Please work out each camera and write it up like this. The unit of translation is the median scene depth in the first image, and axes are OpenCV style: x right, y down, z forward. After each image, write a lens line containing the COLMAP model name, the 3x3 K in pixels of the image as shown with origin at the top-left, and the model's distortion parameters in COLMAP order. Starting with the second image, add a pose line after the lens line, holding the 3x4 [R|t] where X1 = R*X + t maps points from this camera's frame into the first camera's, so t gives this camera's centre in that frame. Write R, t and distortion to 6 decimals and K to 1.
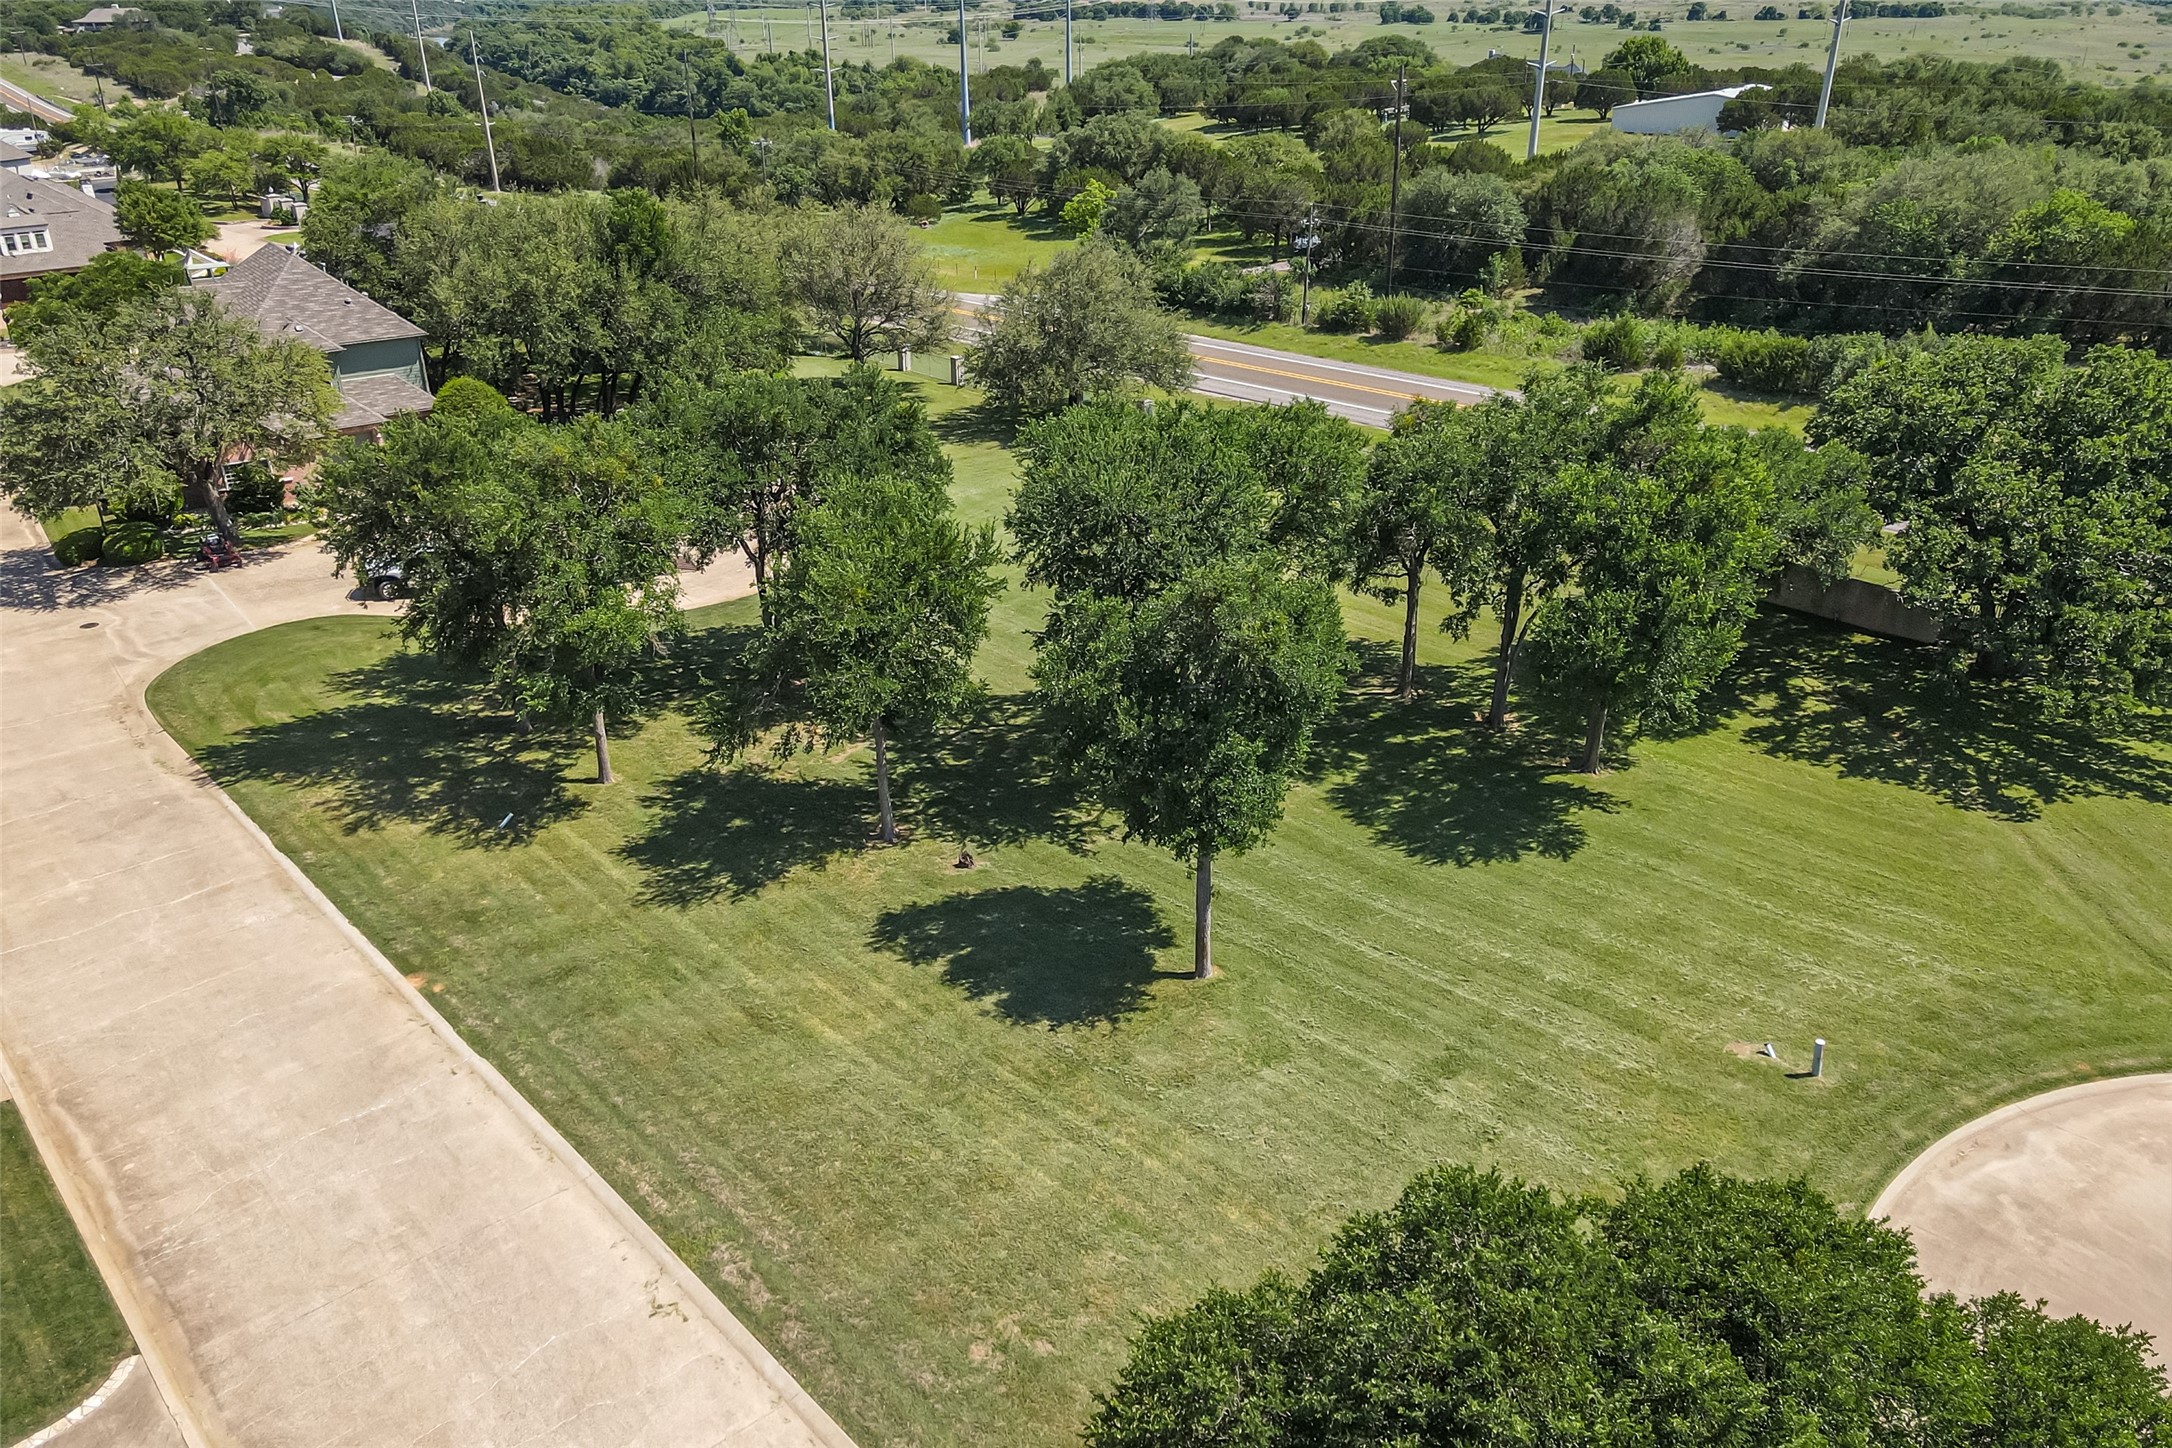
lens RADIAL K [[1589.3, 0, 1092.8], [0, 1589.3, 719.5], [0, 0, 1]] dist [0.021416, 0.008614]
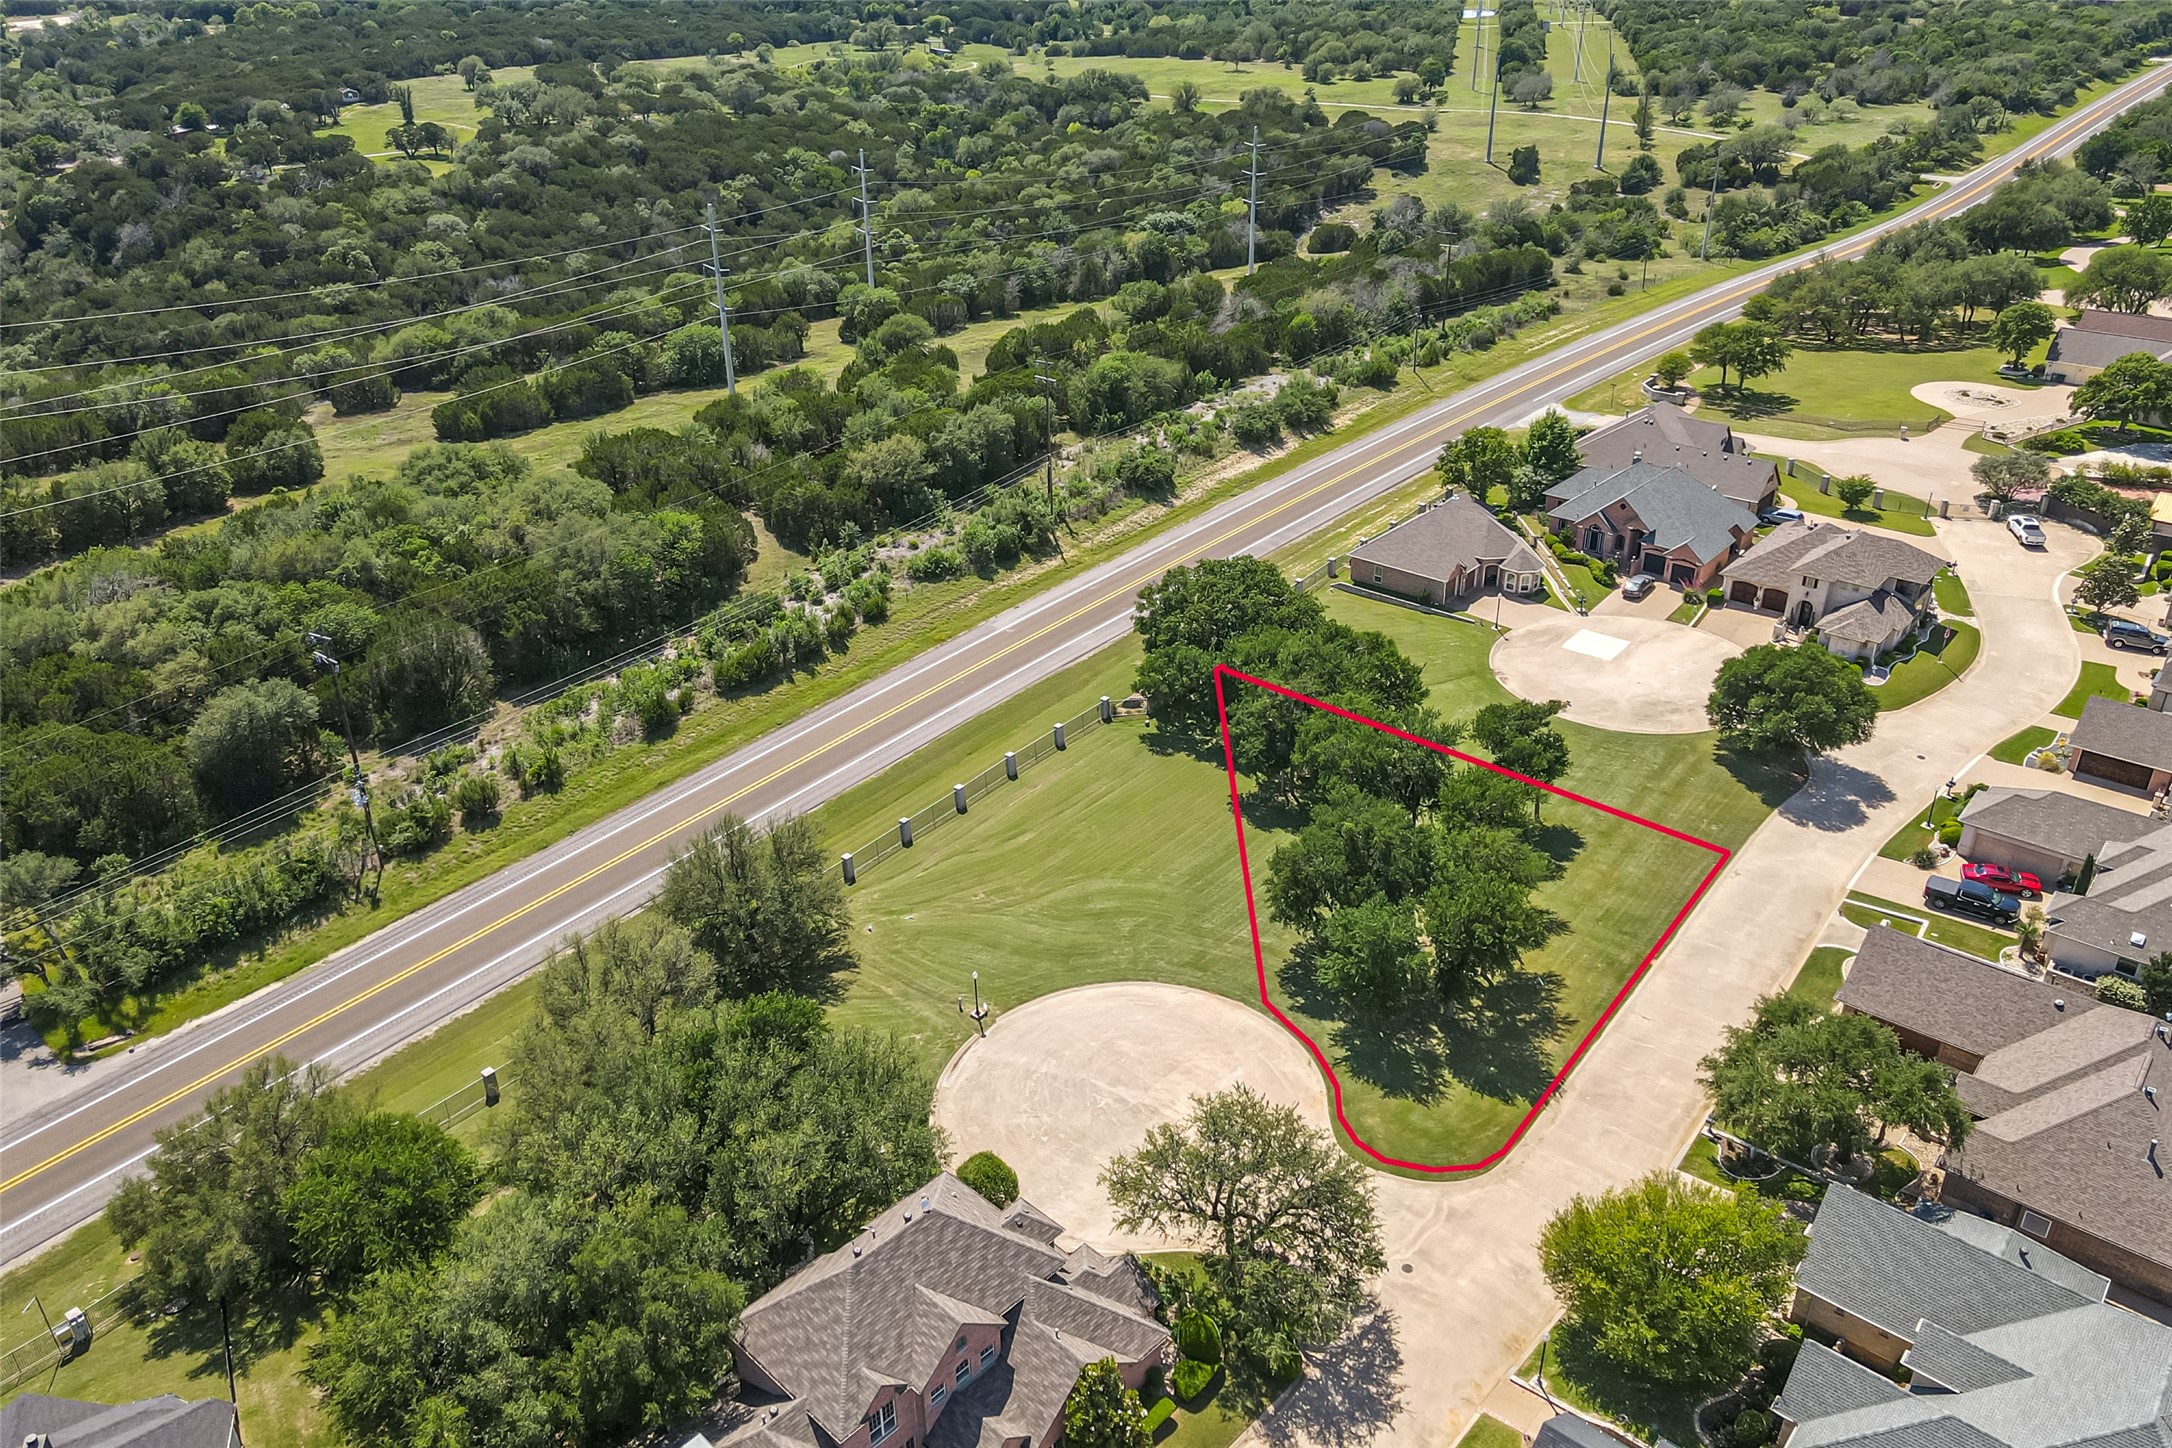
lens RADIAL K [[1589.3, 0, 1092.8], [0, 1589.3, 719.5], [0, 0, 1]] dist [0.021416, 0.008614]
pose [[-0.160353, -0.456787, 0.875004, -2.012314], [0.430806, 0.765197, 0.478413, -1.537635], [-0.888084, 0.453672, 0.074085, 1.177702]]
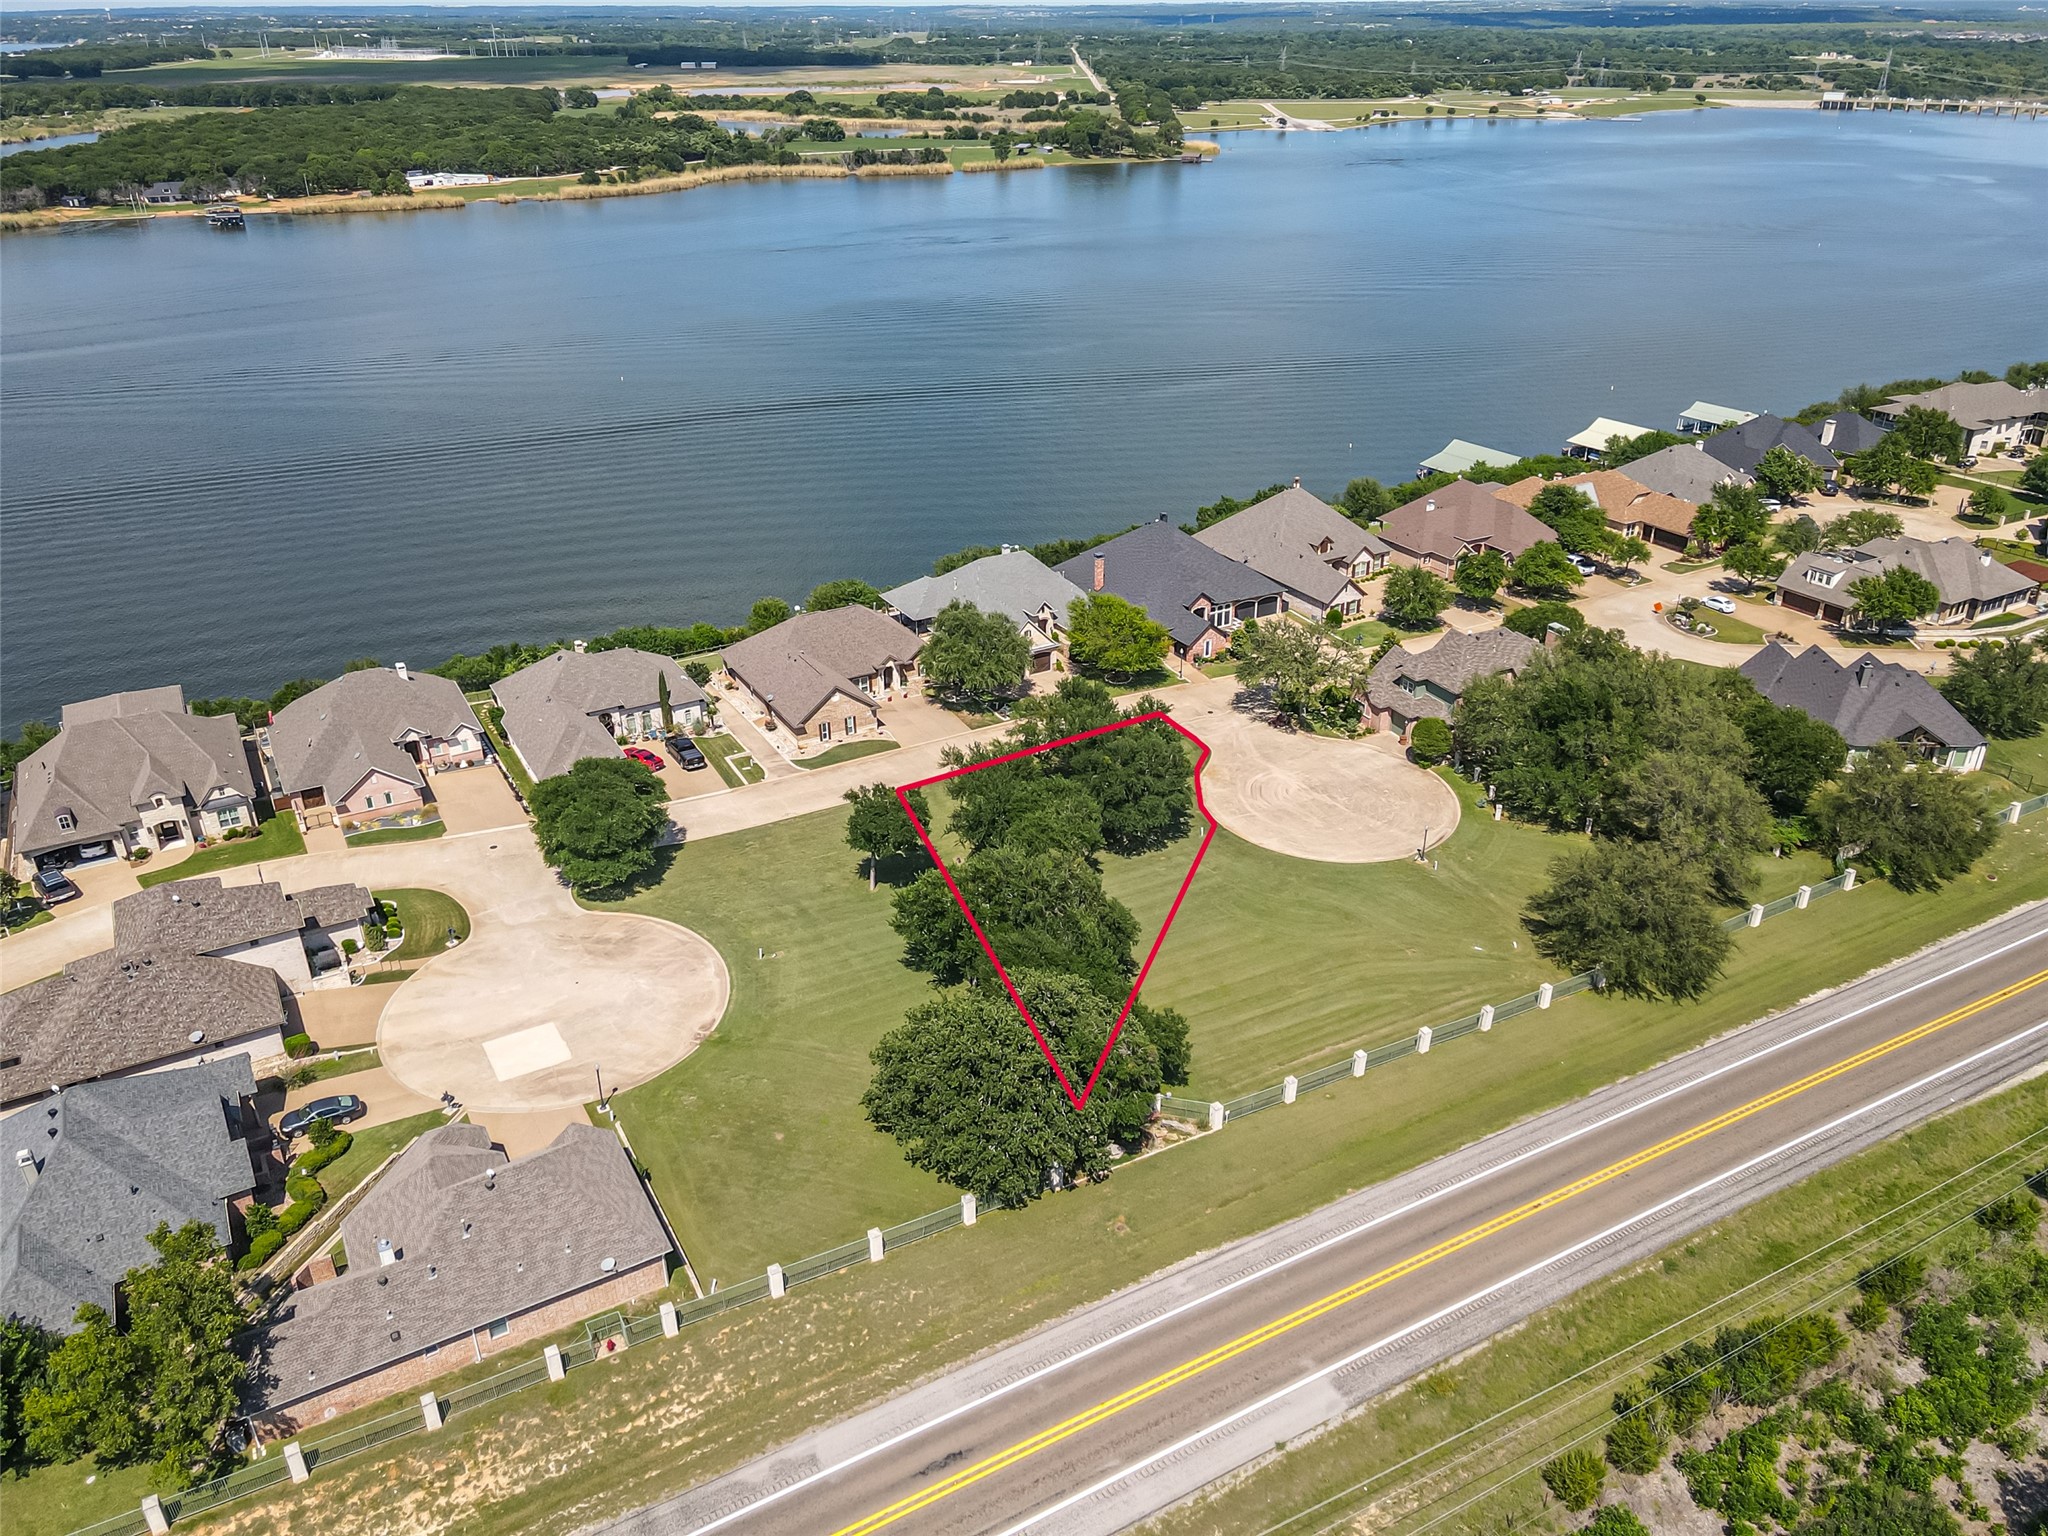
lens RADIAL K [[1497.1, 0, 1029.3], [0, 1497.1, 768.0], [0, 0, 1]] dist [0.022642, 0.005234]
pose [[-0.182219, 0.451705, -0.873361, 2.165357], [-0.414352, 0.770236, 0.484819, -1.397359], [0.891689, 0.450222, 0.046813, 0.828788]]
